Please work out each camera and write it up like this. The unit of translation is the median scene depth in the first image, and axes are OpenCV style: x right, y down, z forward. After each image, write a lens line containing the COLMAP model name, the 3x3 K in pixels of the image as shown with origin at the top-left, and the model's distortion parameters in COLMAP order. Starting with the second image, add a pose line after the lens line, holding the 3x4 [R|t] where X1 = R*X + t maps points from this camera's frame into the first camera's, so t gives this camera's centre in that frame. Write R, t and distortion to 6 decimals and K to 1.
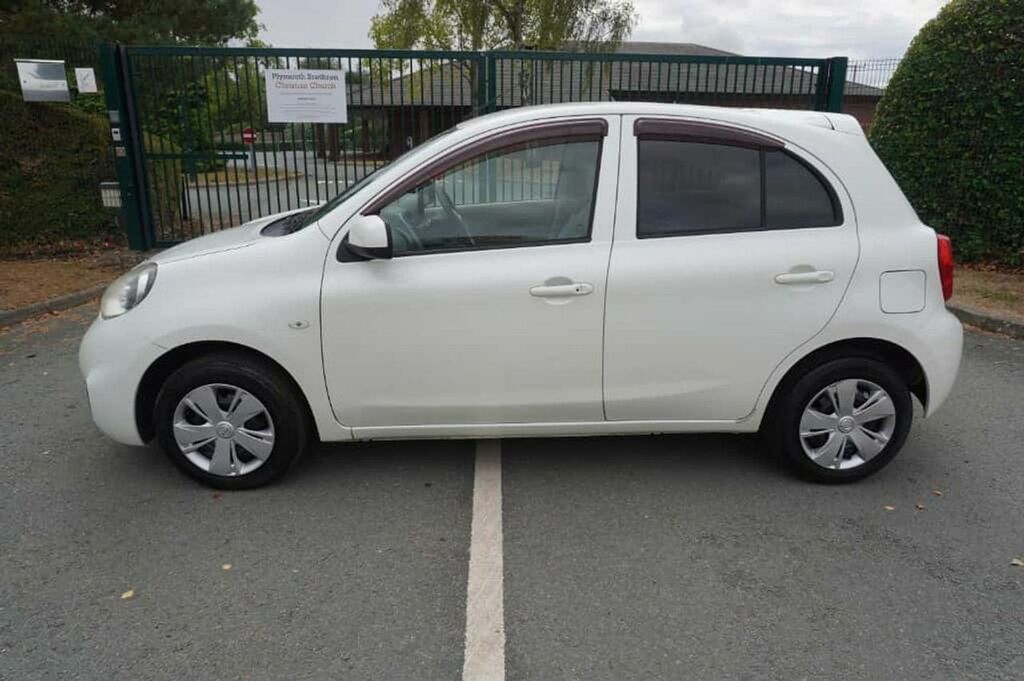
lens RADIAL K [[665.9, 0, 512.0], [0, 665.9, 340.5], [0, 0, 1]] dist [-0.026938, 0.002167]
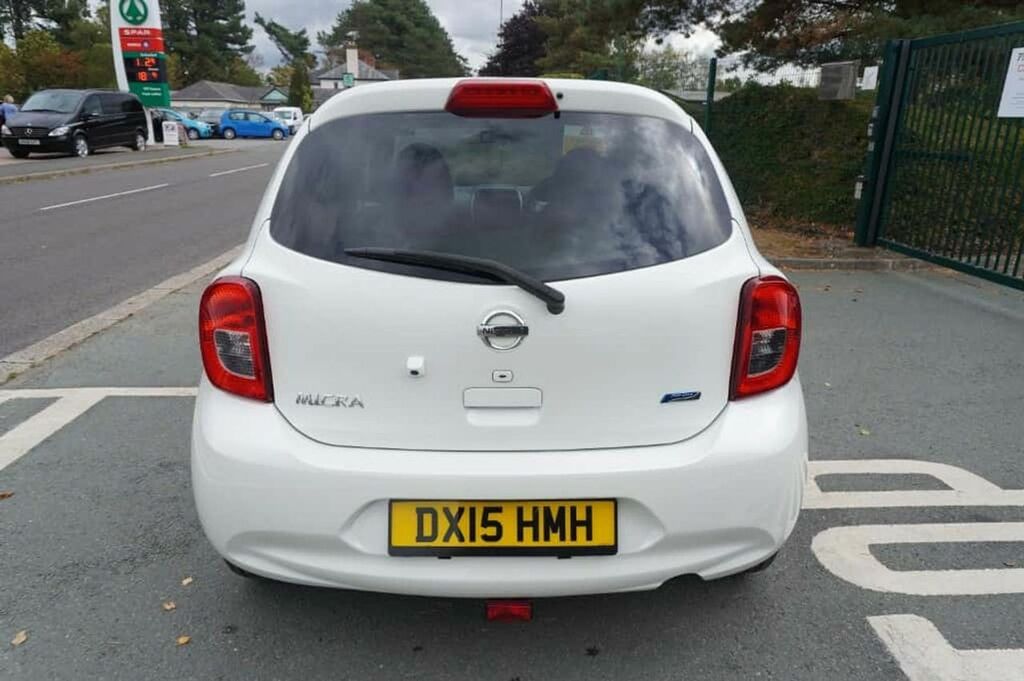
lens RADIAL K [[651.4, 0, 512.0], [0, 651.4, 340.5], [0, 0, 1]] dist [0.005177, 0.002030]
pose [[0.005147, 0.311376, -0.950273, 0.907064], [-0.314443, 0.902586, 0.294048, -0.266840], [0.949262, 0.297293, 0.102556, 0.881283]]
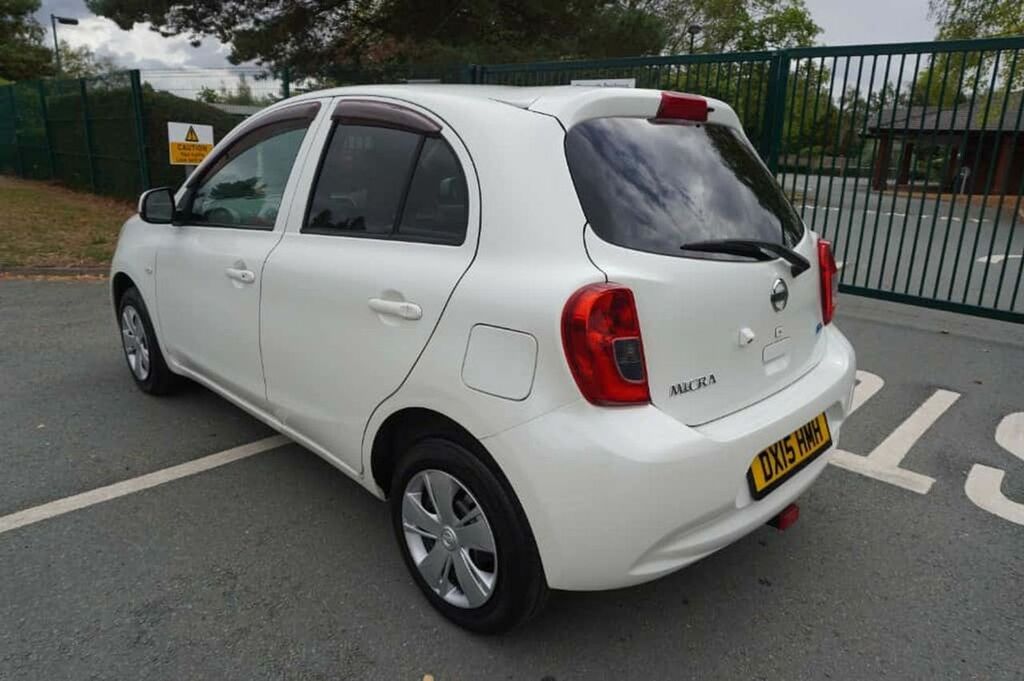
lens RADIAL K [[665.9, 0, 512.0], [0, 665.9, 340.5], [0, 0, 1]] dist [-0.026938, 0.002167]
pose [[0.684165, 0.221275, -0.694950, 0.745075], [-0.244833, 0.967252, 0.066944, -0.099895], [0.687004, 0.124346, 0.715935, 0.402582]]
